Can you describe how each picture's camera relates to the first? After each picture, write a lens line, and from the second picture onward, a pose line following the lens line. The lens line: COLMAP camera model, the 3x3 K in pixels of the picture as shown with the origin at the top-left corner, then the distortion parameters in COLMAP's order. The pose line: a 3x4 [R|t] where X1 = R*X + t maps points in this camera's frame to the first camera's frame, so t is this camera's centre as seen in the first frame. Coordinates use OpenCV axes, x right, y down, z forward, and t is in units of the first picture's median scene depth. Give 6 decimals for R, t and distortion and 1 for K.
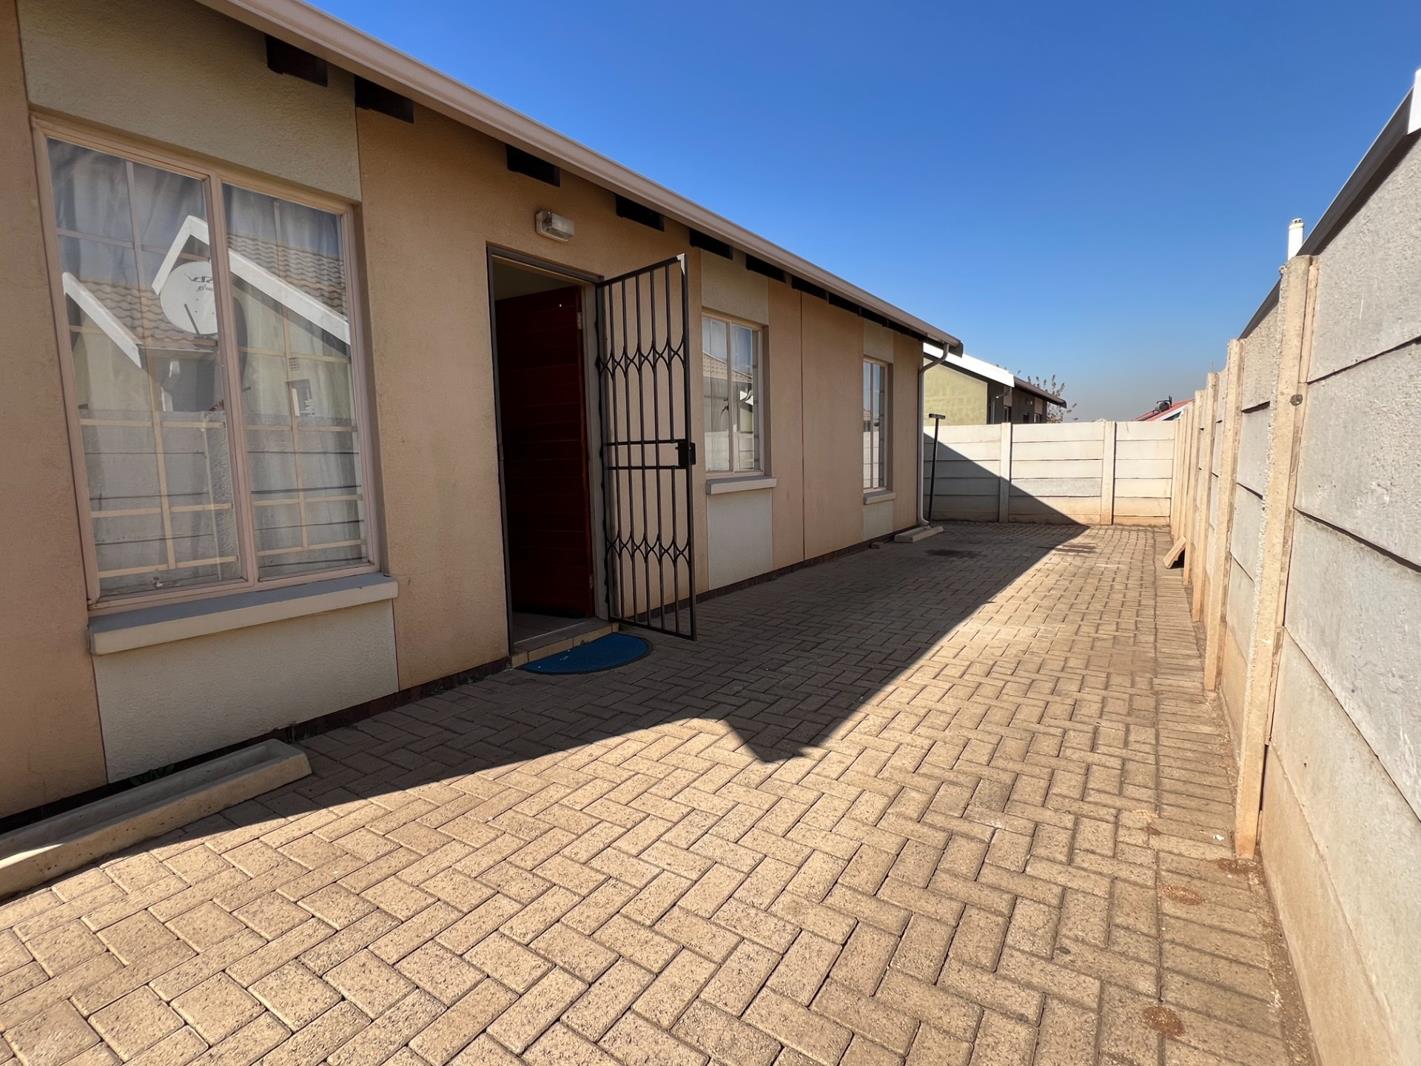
lens RADIAL K [[653.0, 0, 712.1], [0, 653.0, 532.5], [0, 0, 1]] dist [-0.000300, 0.000619]
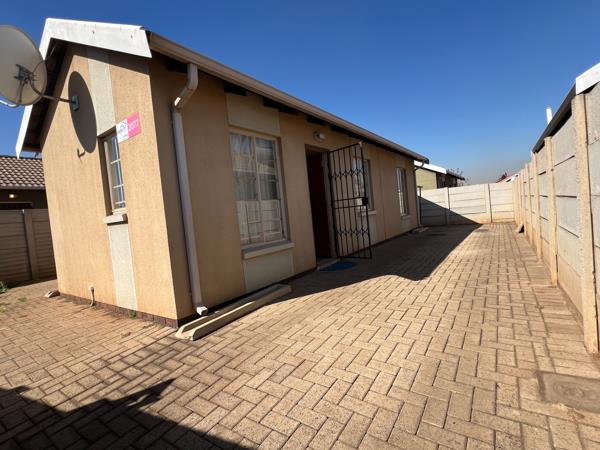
lens RADIAL K [[275.7, 0, 302.5], [0, 275.7, 224.7], [0, 0, 1]] dist [-0.000300, 0.000619]
pose [[0.996714, -0.073319, -0.034423, -0.288105], [0.070565, 0.994657, -0.075358, 0.072127], [0.039764, 0.072681, 0.996562, -0.347131]]
